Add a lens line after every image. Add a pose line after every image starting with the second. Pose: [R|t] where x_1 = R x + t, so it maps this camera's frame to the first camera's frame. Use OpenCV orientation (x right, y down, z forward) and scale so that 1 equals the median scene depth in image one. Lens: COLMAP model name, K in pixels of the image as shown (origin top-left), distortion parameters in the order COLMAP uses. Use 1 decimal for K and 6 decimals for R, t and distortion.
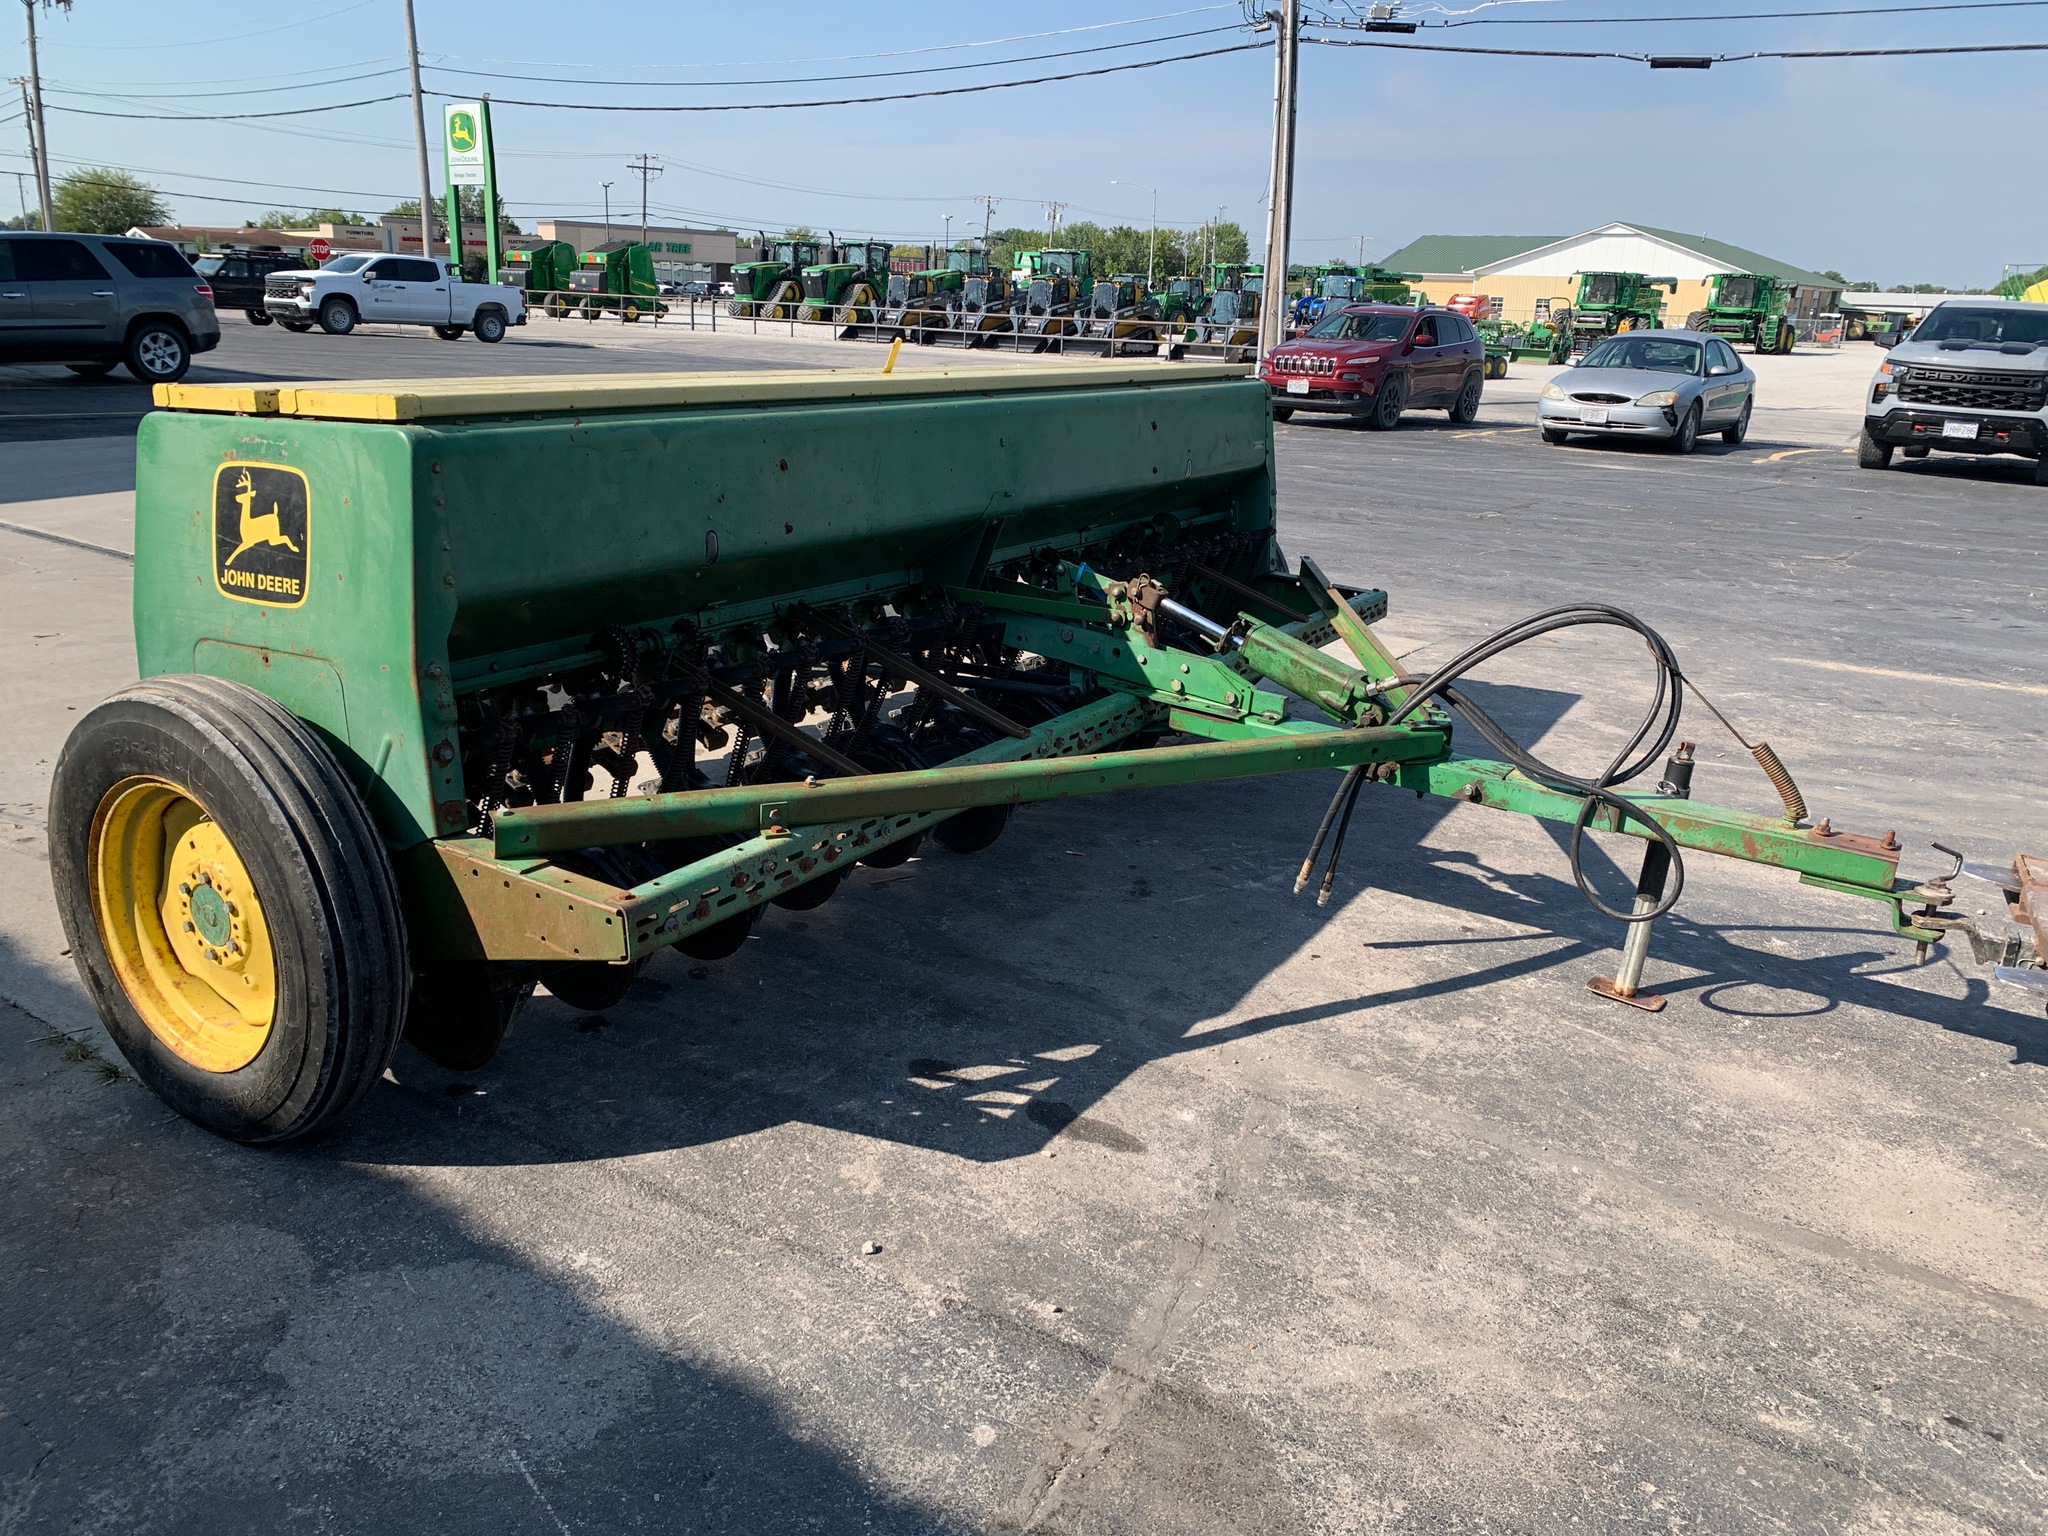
lens RADIAL K [[1570.3, 0, 1041.6], [0, 1570.3, 768.7], [0, 0, 1]] dist [0.037161, -0.046092]
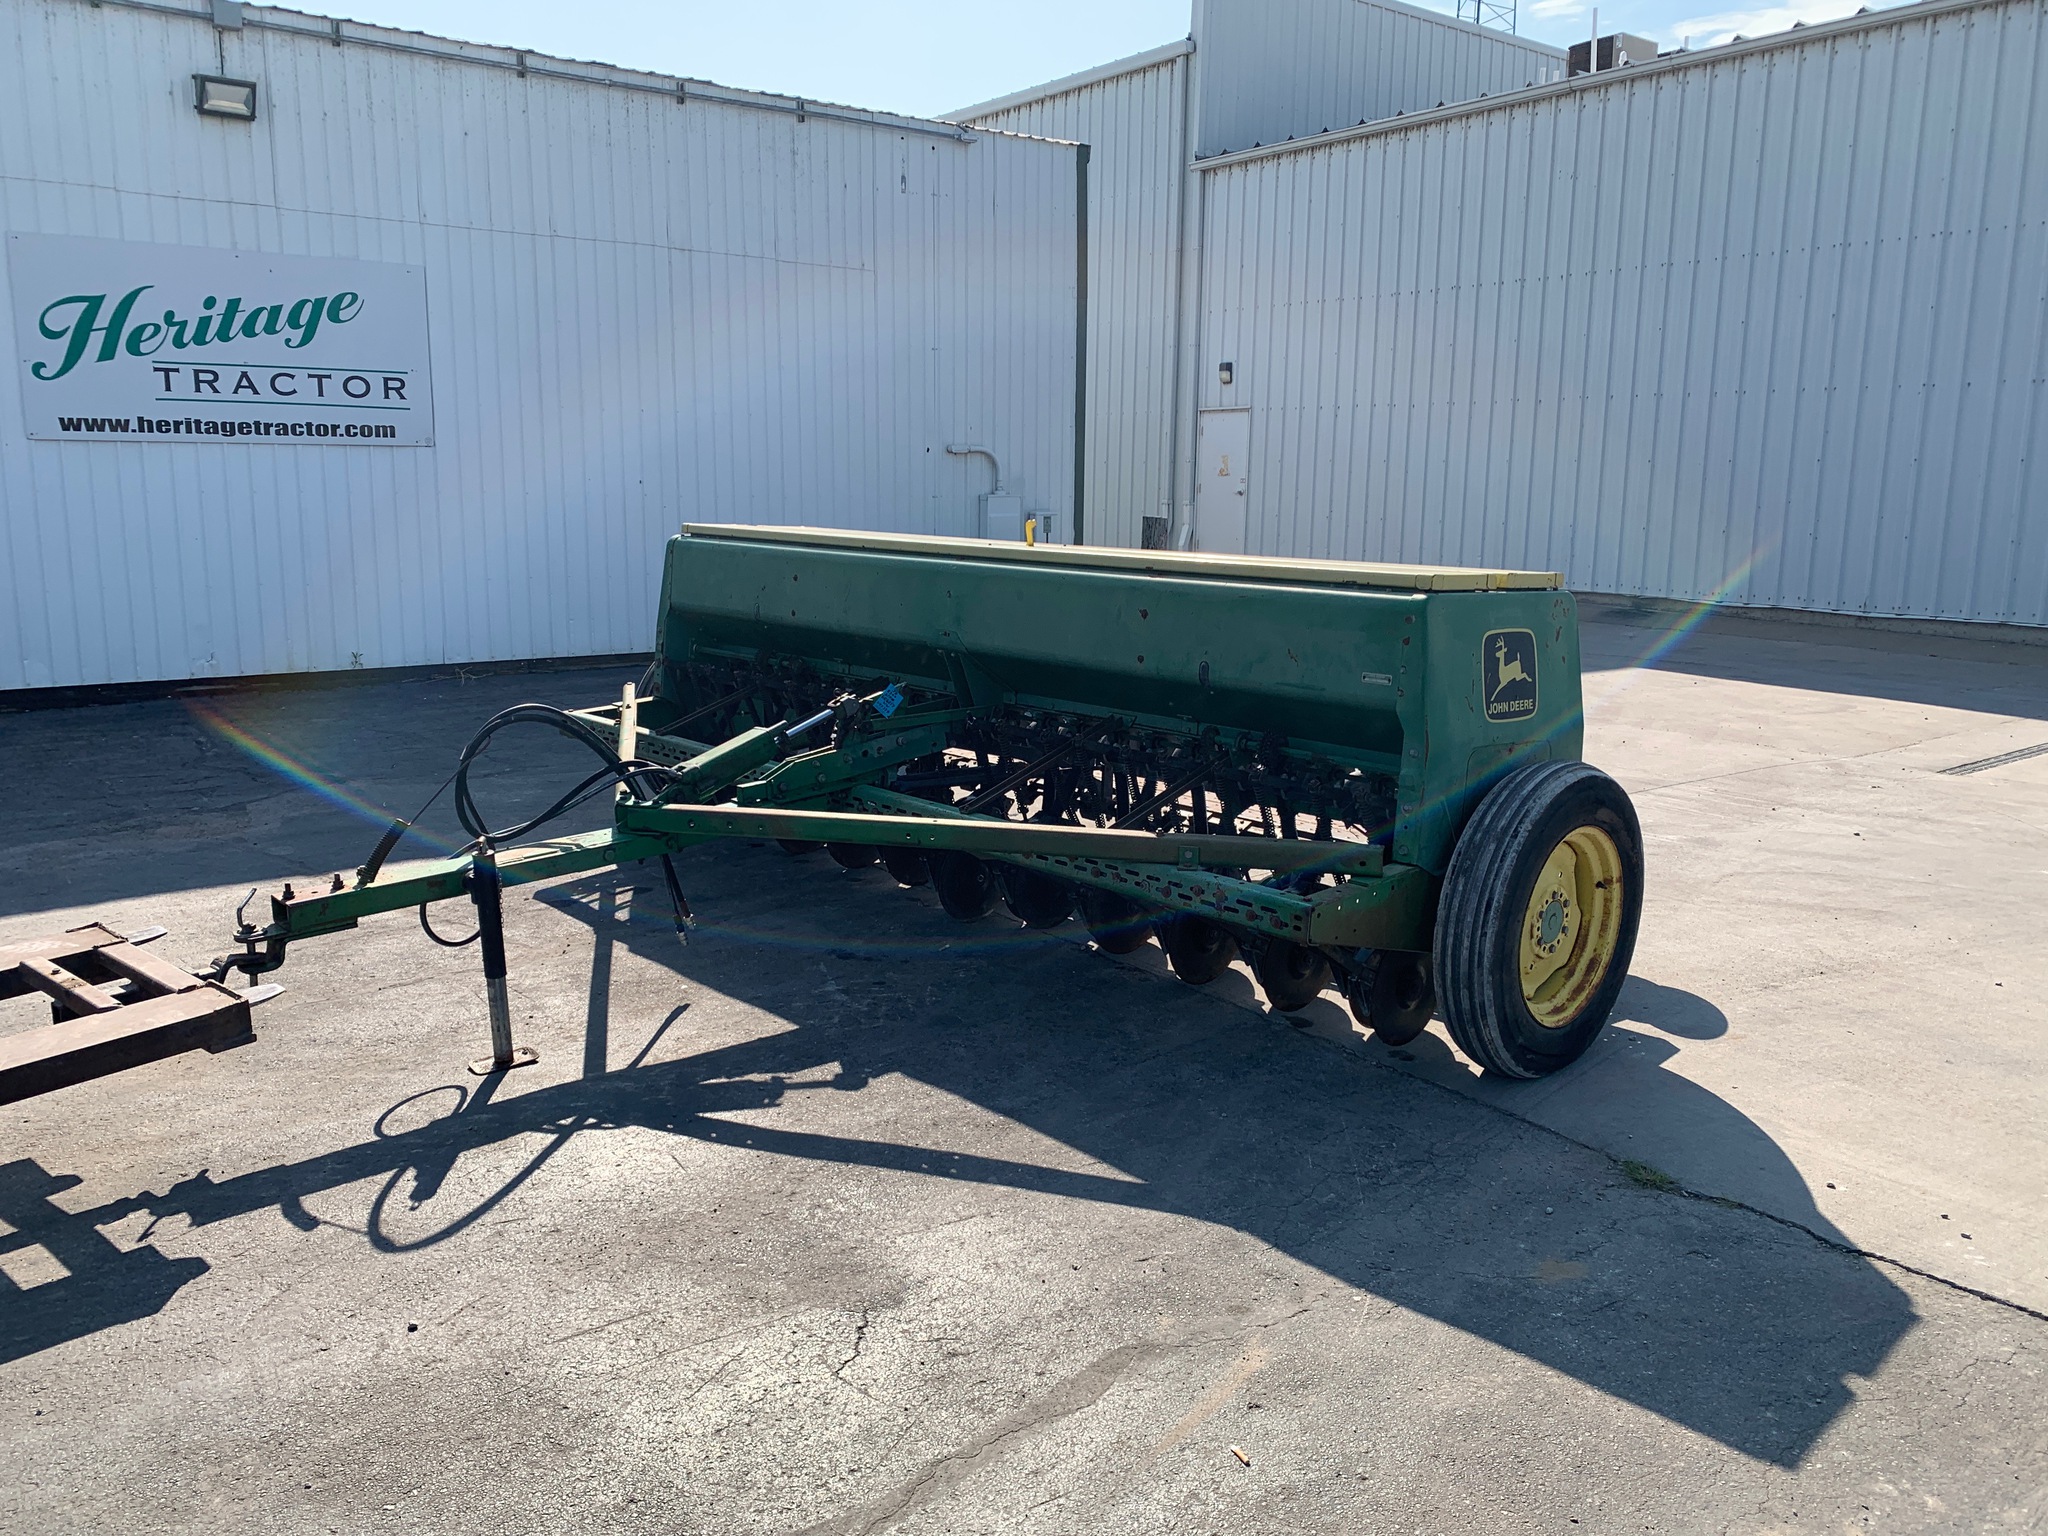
lens RADIAL K [[1565.2, 0, 1010.1], [0, 1565.2, 755.8], [0, 0, 1]] dist [0.014258, -0.005227]
pose [[-0.286136, 0.135094, -0.948618, 1.224241], [-0.297404, 0.928595, 0.221949, -0.392848], [0.910866, 0.345630, -0.225527, 1.415766]]
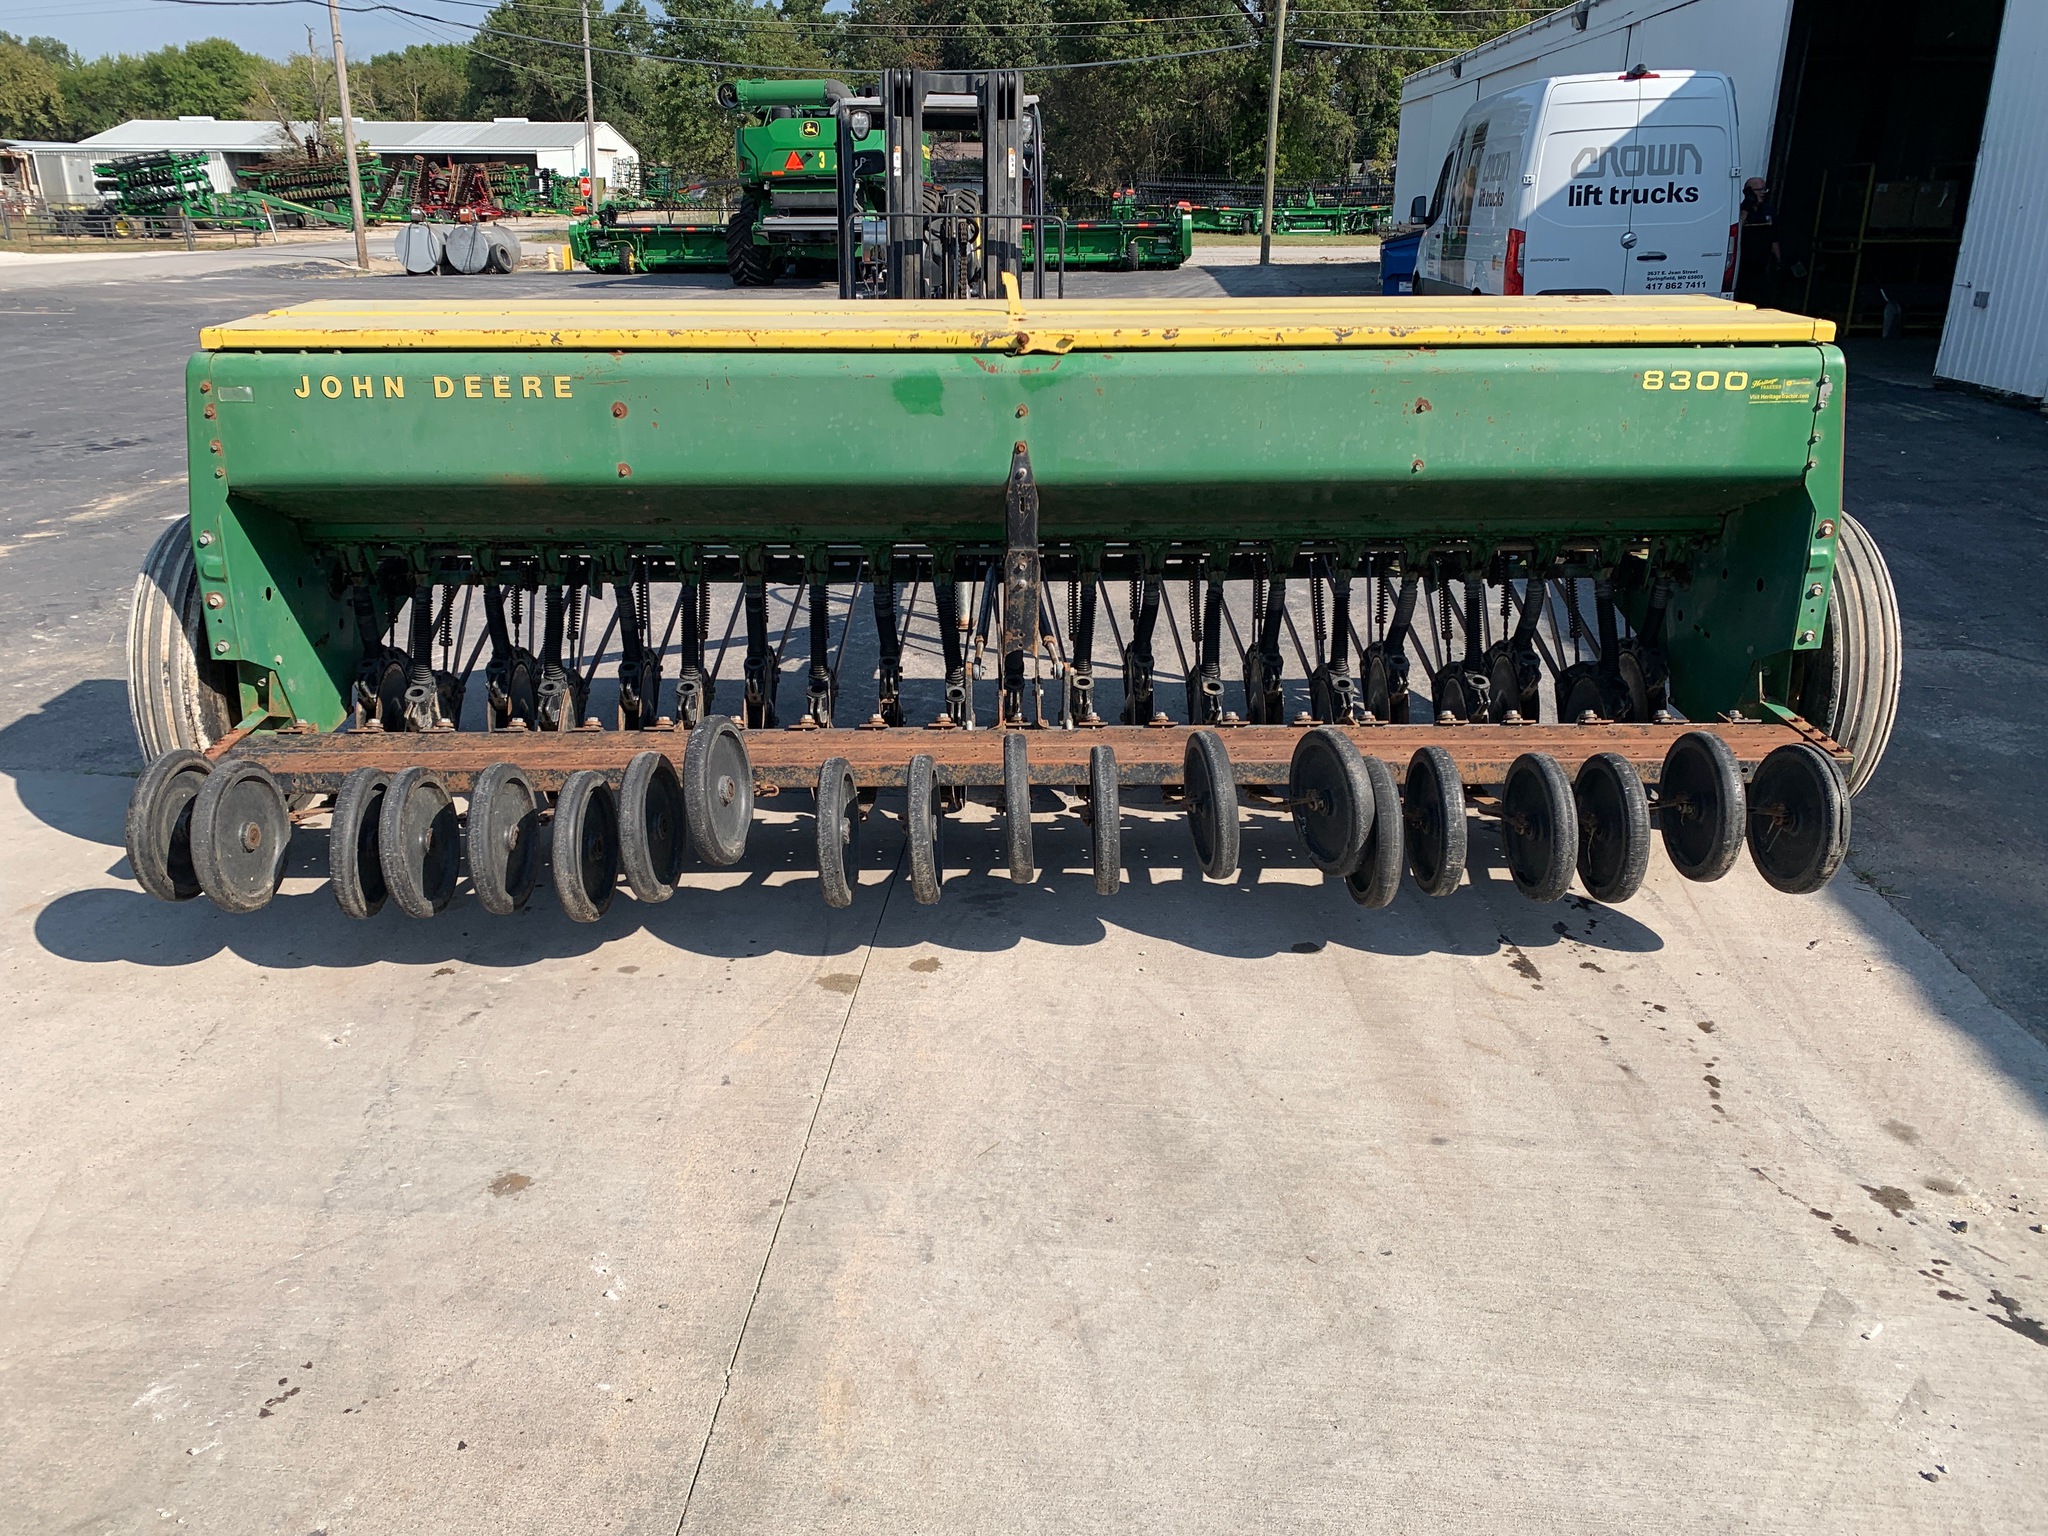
lens RADIAL K [[1543.0, 0, 992.1], [0, 1543.0, 767.5], [0, 0, 1]] dist [0.002965, 0.000562]
pose [[-0.523947, -0.327331, 0.786342, -0.921843], [0.228309, 0.835450, 0.499898, -0.505135], [-0.820582, 0.441449, -0.362999, 1.533954]]
